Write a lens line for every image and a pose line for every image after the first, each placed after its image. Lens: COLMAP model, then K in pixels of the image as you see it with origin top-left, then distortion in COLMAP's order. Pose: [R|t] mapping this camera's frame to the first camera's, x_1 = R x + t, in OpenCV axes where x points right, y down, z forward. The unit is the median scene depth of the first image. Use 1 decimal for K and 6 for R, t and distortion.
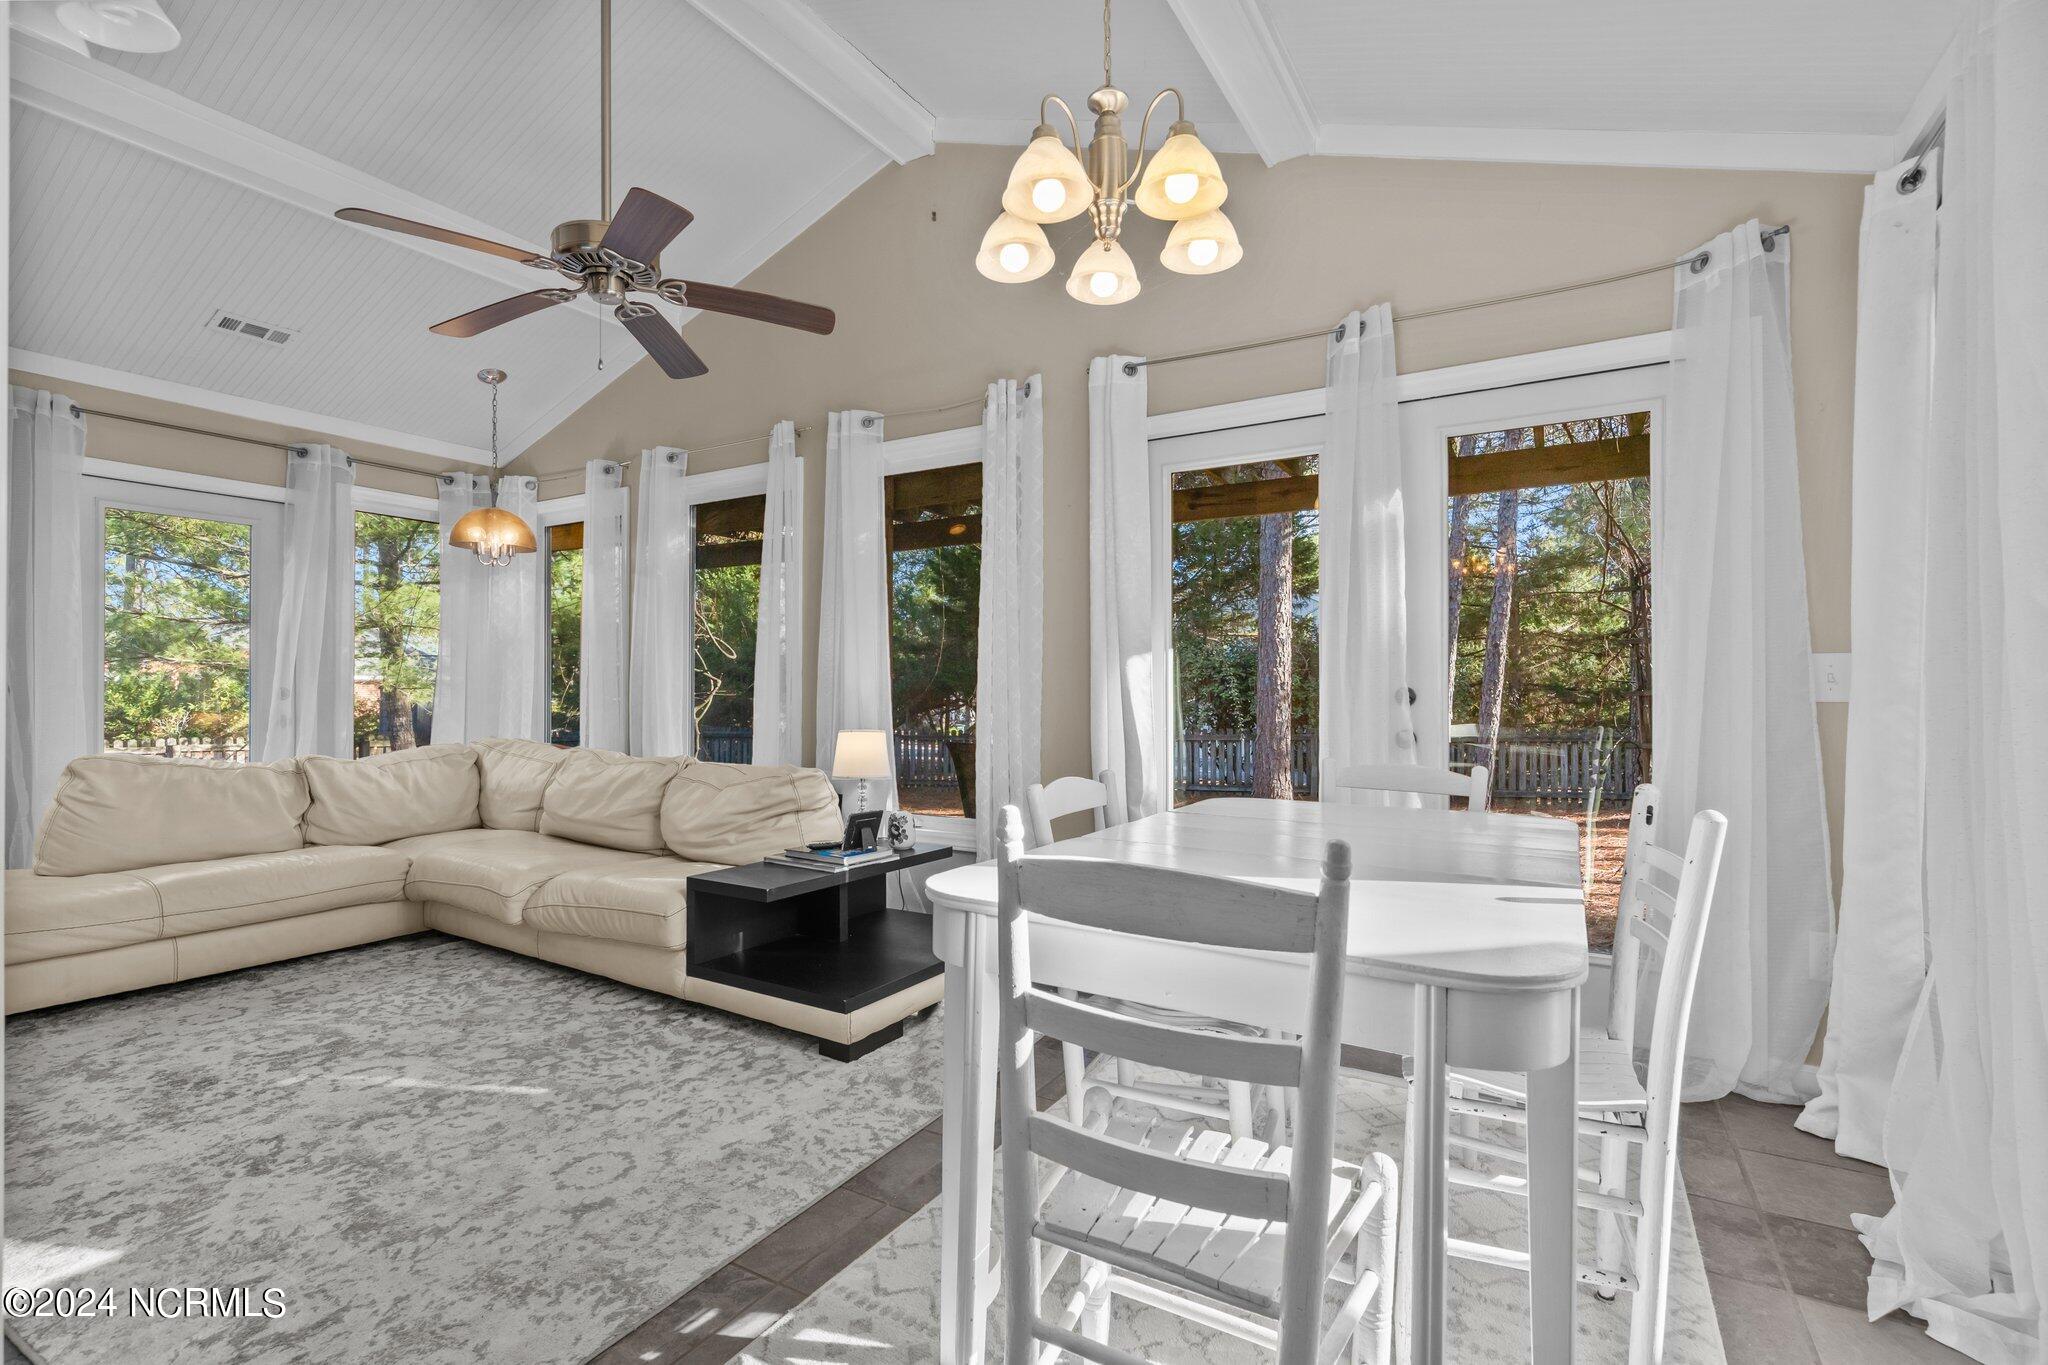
lens RADIAL K [[951.3, 0, 1014.9], [0, 951.3, 680.9], [0, 0, 1]] dist [0.003169, 0.000710]
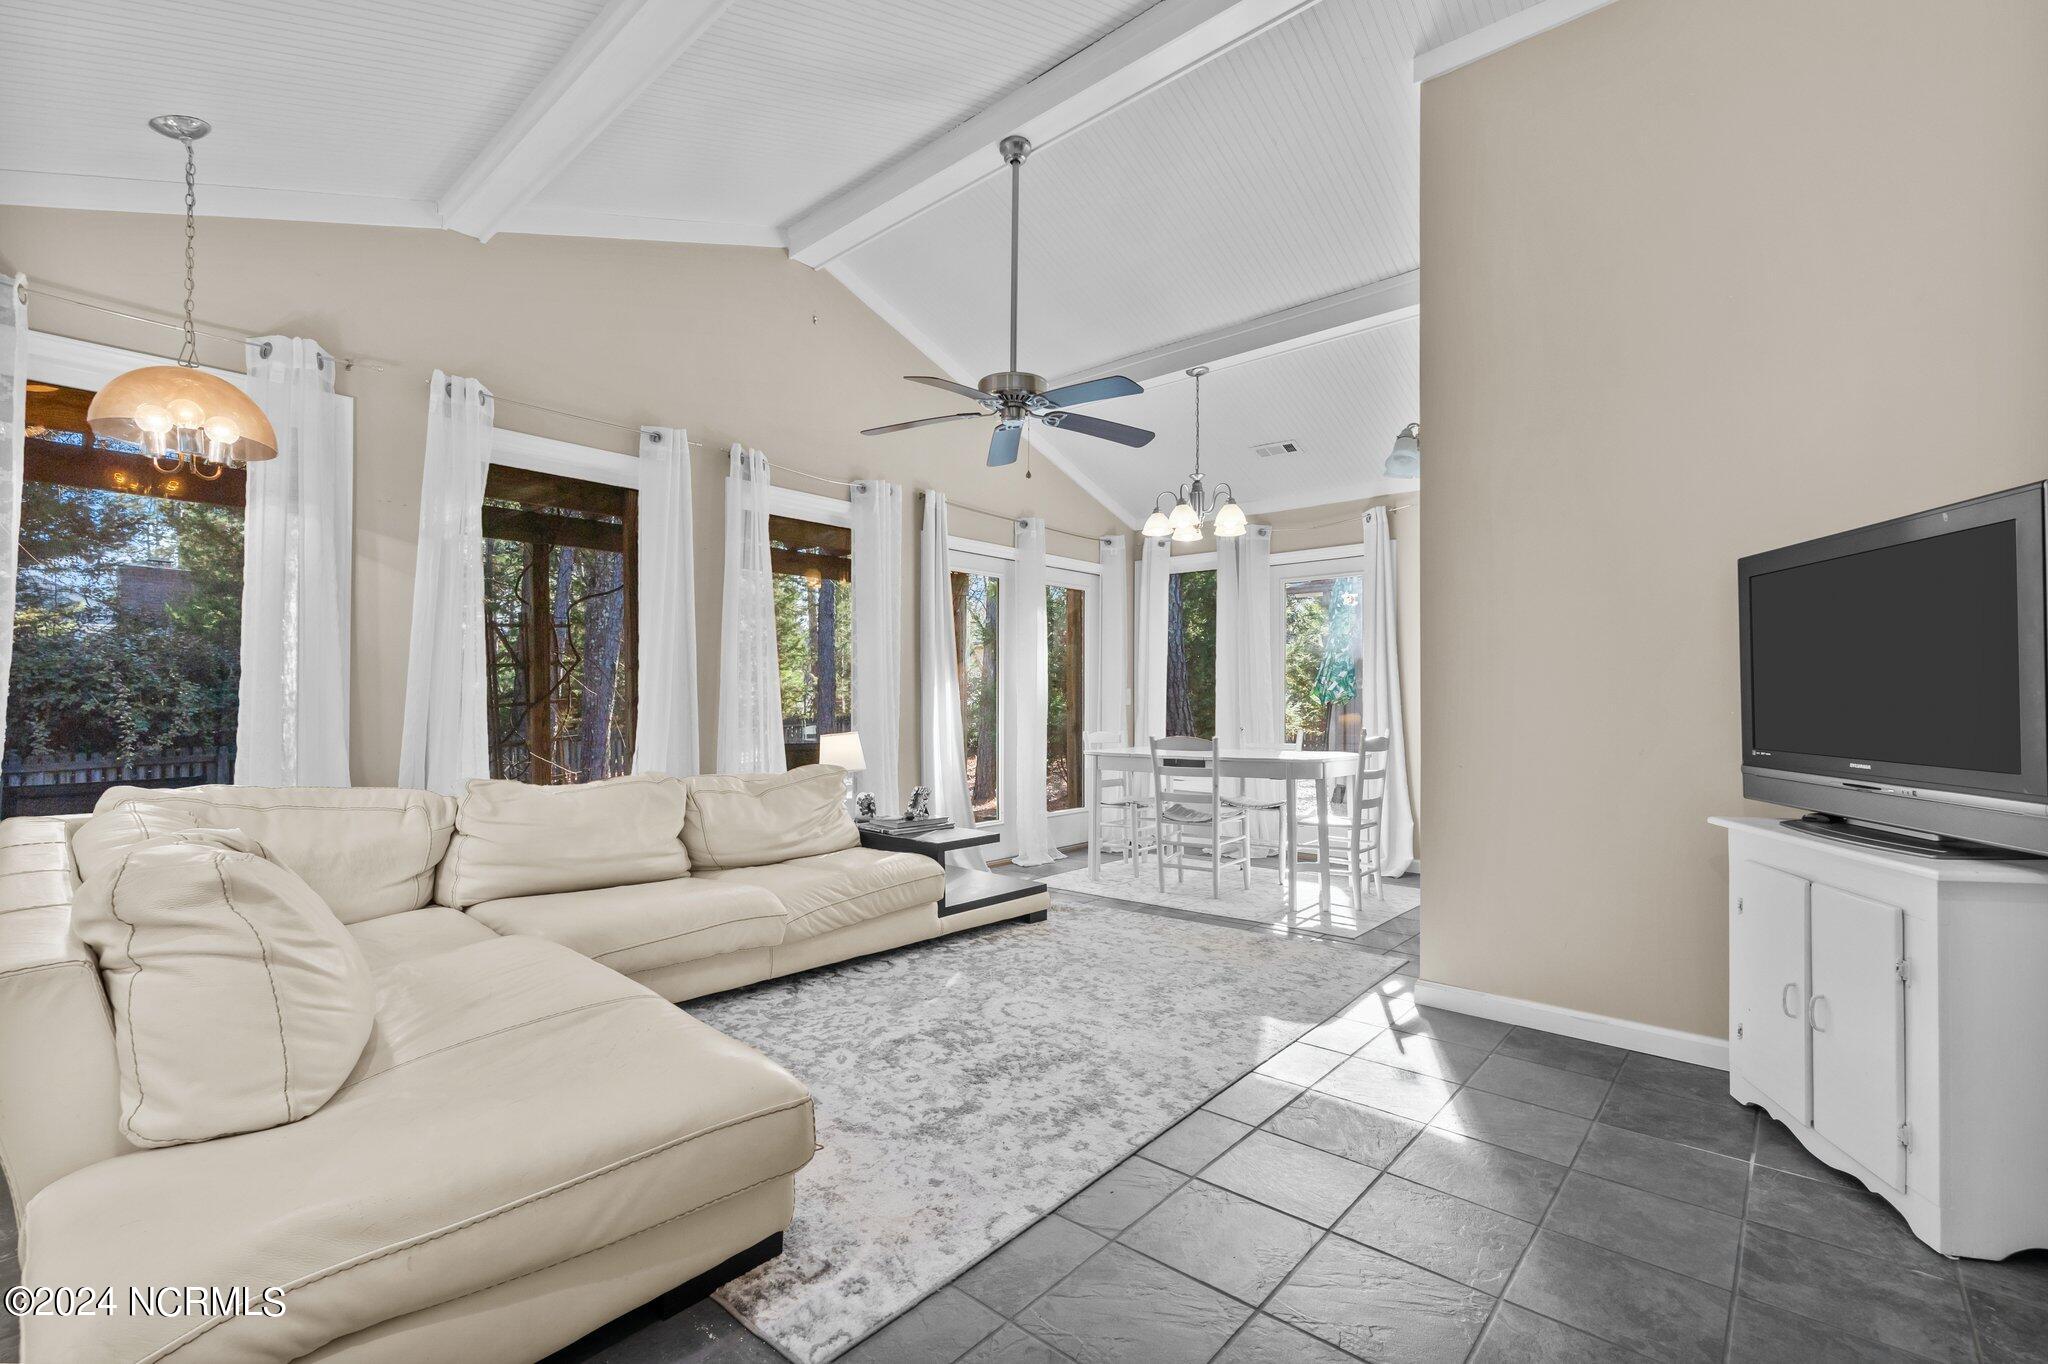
lens RADIAL K [[878.3, 0, 1017.1], [0, 878.3, 698.6], [0, 0, 1]] dist [0.004073, -0.000351]
pose [[0.170350, 0.009916, 0.985334, -1.746019], [-0.008330, 0.999928, -0.008623, 0.011127], [-0.985348, -0.006739, 0.170420, 0.771297]]
